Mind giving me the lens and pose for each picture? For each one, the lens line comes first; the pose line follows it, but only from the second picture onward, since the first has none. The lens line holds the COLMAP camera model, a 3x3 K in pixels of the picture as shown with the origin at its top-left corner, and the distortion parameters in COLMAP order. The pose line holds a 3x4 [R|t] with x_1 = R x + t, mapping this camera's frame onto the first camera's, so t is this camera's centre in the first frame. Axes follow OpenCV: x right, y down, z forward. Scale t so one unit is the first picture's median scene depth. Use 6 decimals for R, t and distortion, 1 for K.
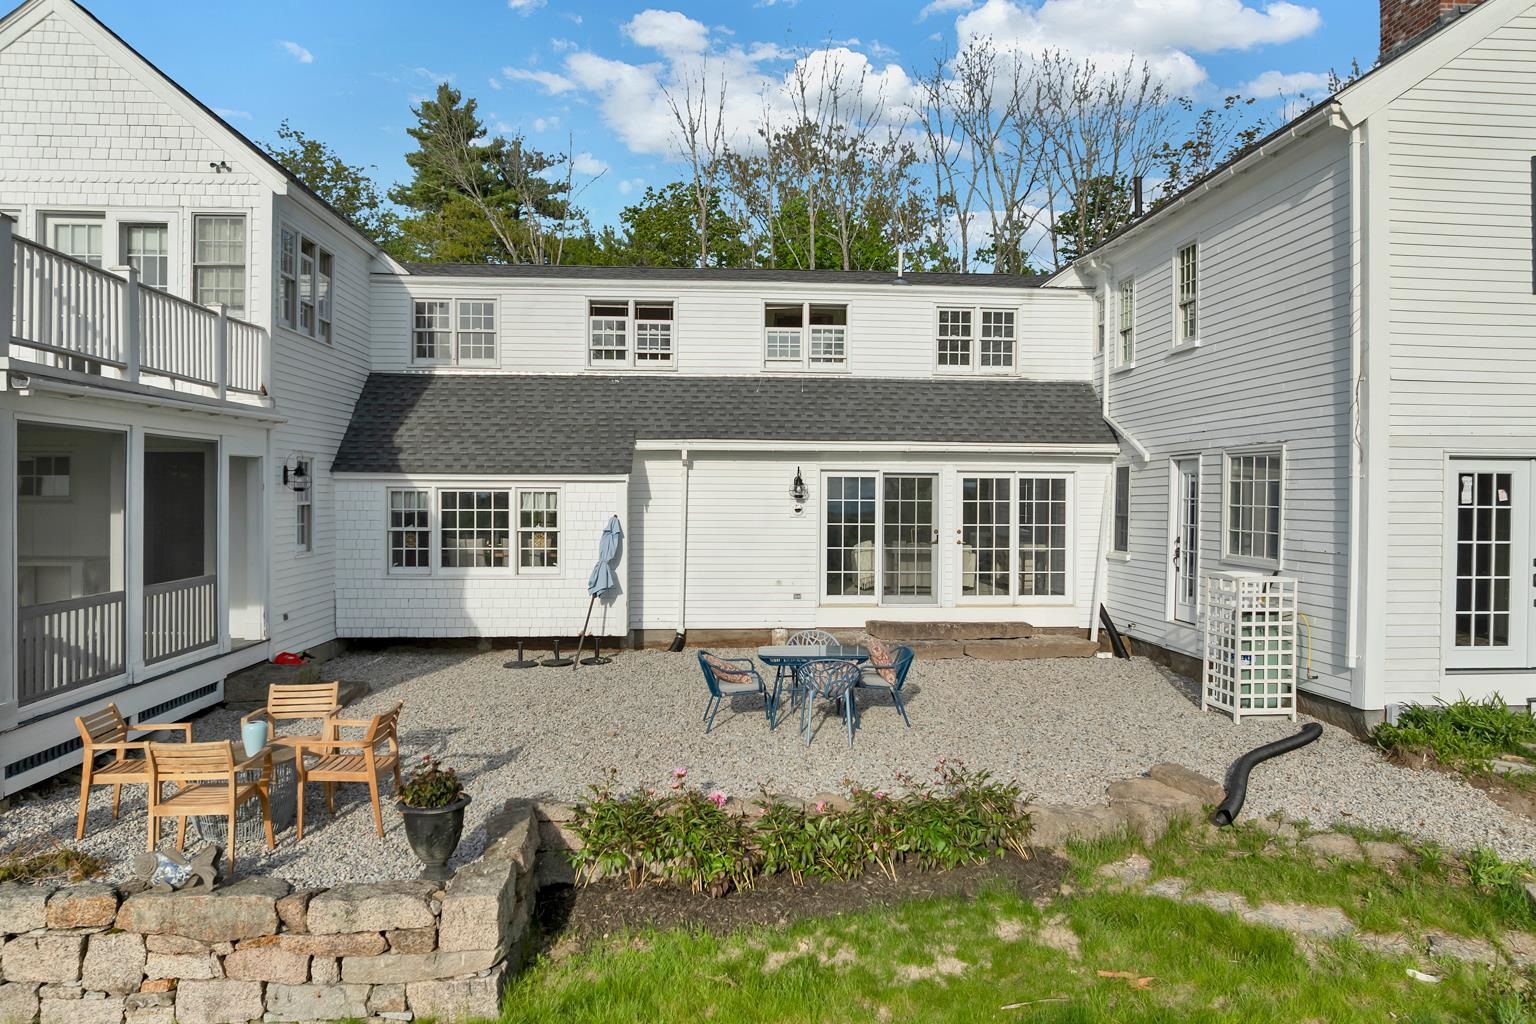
lens RADIAL K [[1117.4, 0, 766.4], [0, 1117.4, 513.4], [0, 0, 1]] dist [-0.037007, -0.008089]
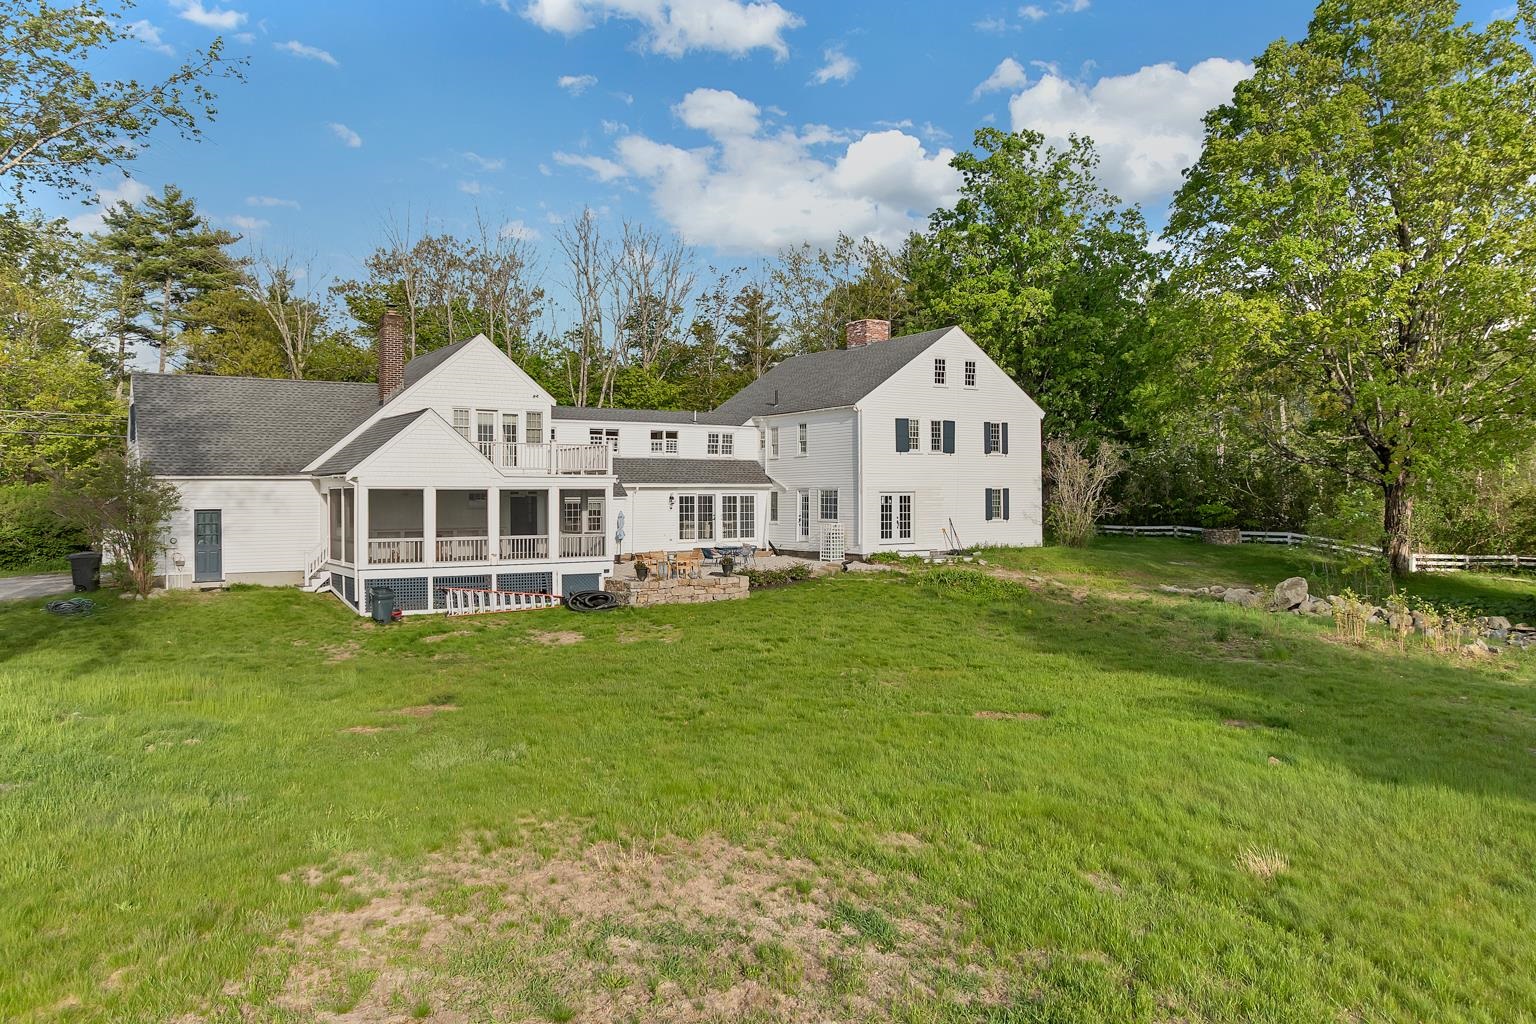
lens RADIAL K [[1117.4, 0, 769.7], [0, 1117.4, 509.9], [0, 0, 1]] dist [-0.037007, -0.008089]
pose [[0.868330, -0.015828, 0.495735, -1.110451], [0.017719, 0.999843, 0.000887, 0.002550], [-0.495671, 0.008014, 0.868473, -1.489224]]
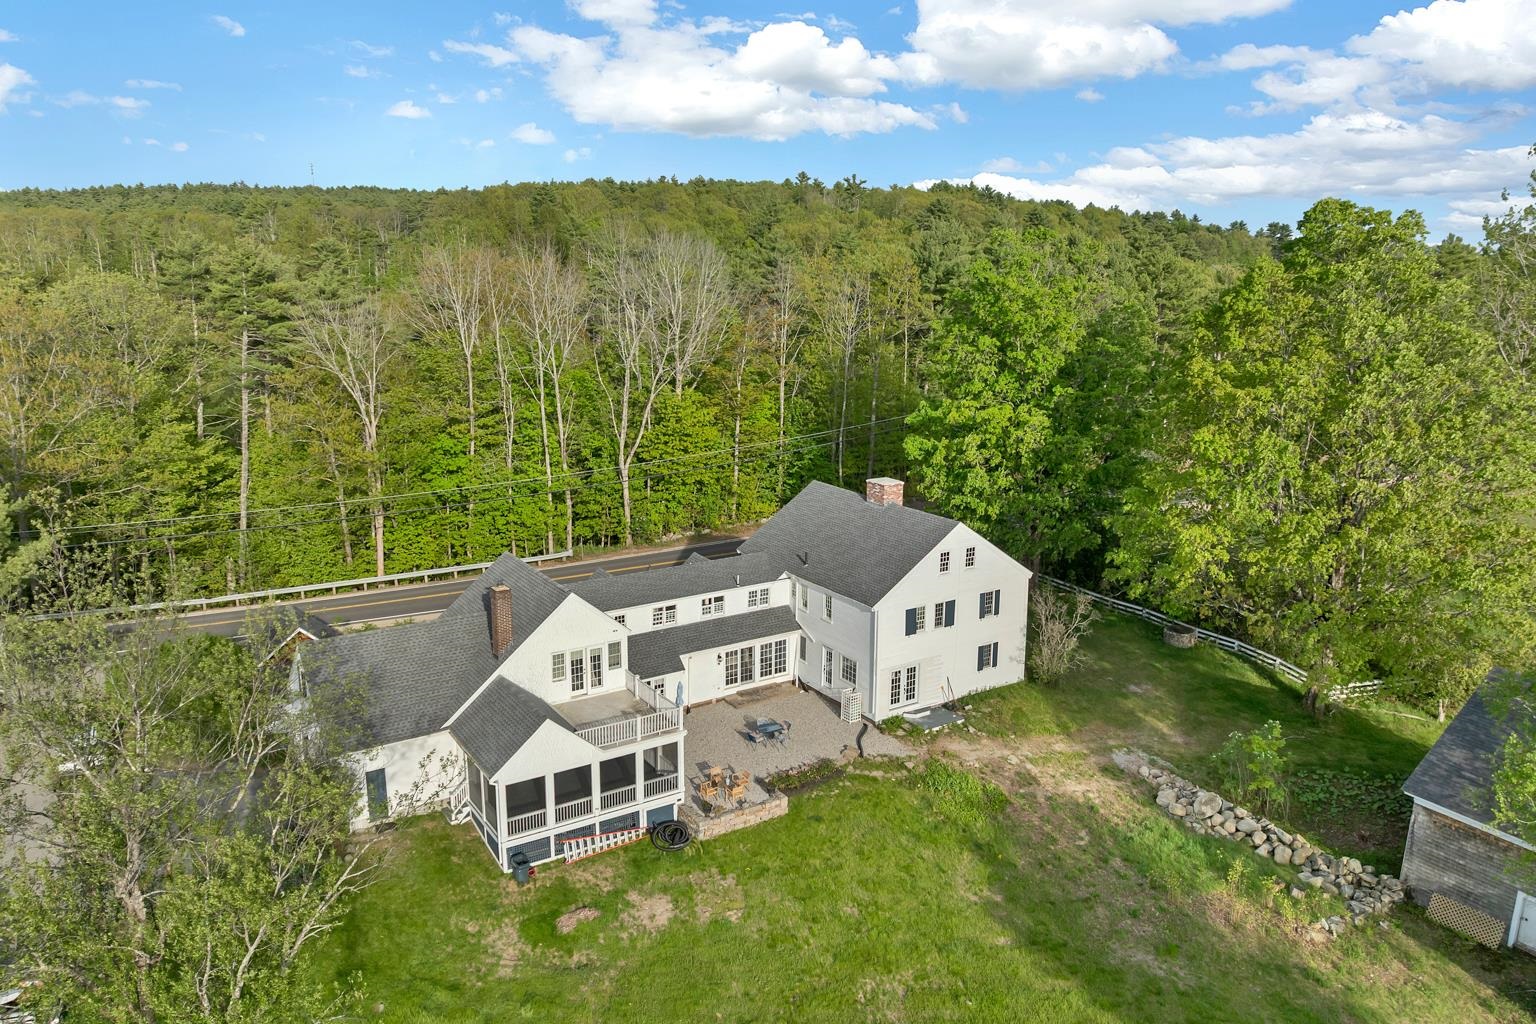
lens RADIAL K [[1117.4, 0, 768.2], [0, 1117.4, 509.6], [0, 0, 1]] dist [-0.037007, -0.008089]
pose [[0.872959, -0.111311, 0.474923, -1.364758], [0.009262, 0.977223, 0.212015, -1.150815], [-0.487705, -0.180681, 0.854106, -1.824439]]
